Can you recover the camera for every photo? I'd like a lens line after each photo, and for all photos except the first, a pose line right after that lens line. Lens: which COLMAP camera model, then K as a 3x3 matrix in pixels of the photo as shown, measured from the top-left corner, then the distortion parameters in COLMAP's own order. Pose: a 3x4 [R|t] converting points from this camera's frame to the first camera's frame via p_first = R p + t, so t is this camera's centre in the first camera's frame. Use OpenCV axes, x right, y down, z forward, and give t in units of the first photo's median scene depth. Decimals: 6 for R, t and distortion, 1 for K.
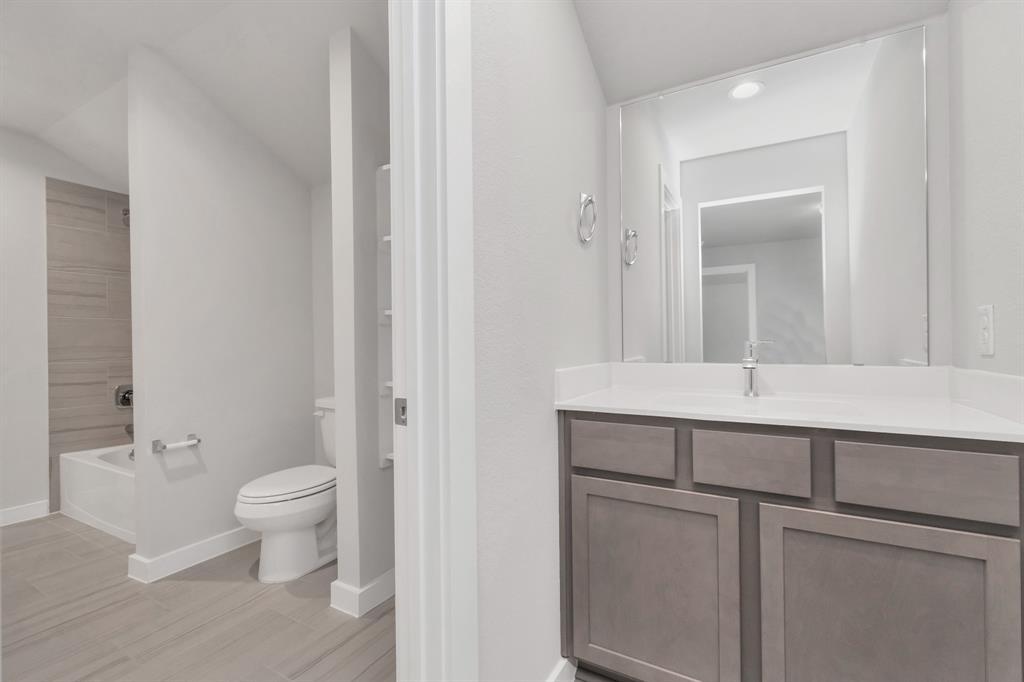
lens RADIAL K [[451.7, 0, 517.8], [0, 451.7, 341.5], [0, 0, 1]] dist [-0.000392, -0.000322]
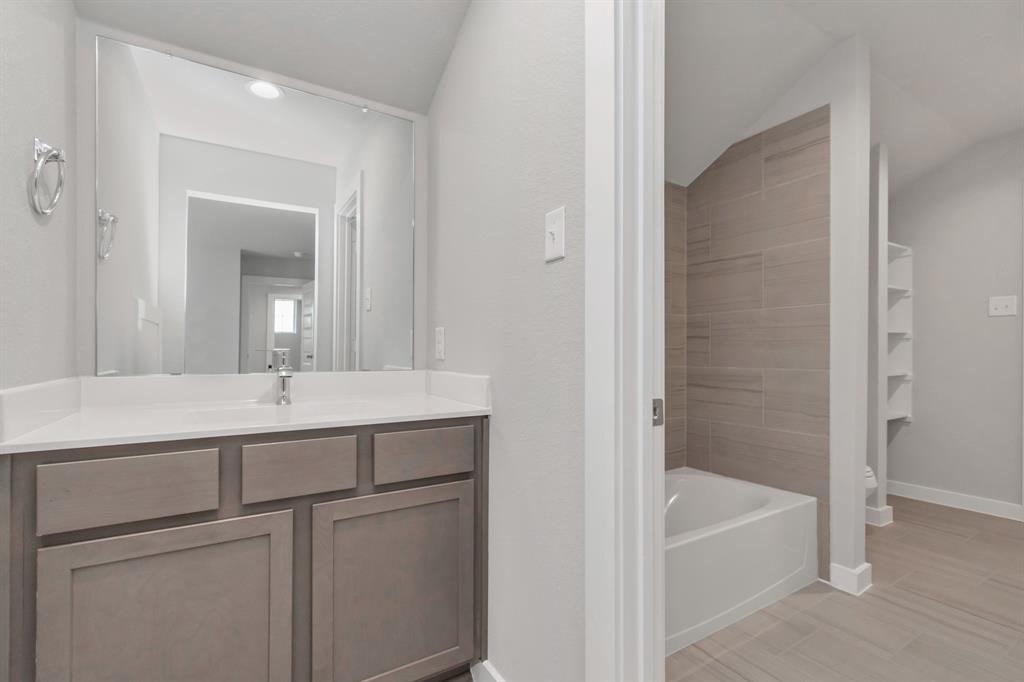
lens RADIAL K [[451.7, 0, 517.8], [0, 451.7, 341.5], [0, 0, 1]] dist [-0.000392, -0.000322]
pose [[0.477530, 0.028700, 0.878146, -0.146890], [-0.011086, 0.999584, -0.026641, 0.003124], [-0.878545, 0.002987, 0.477650, 0.085843]]
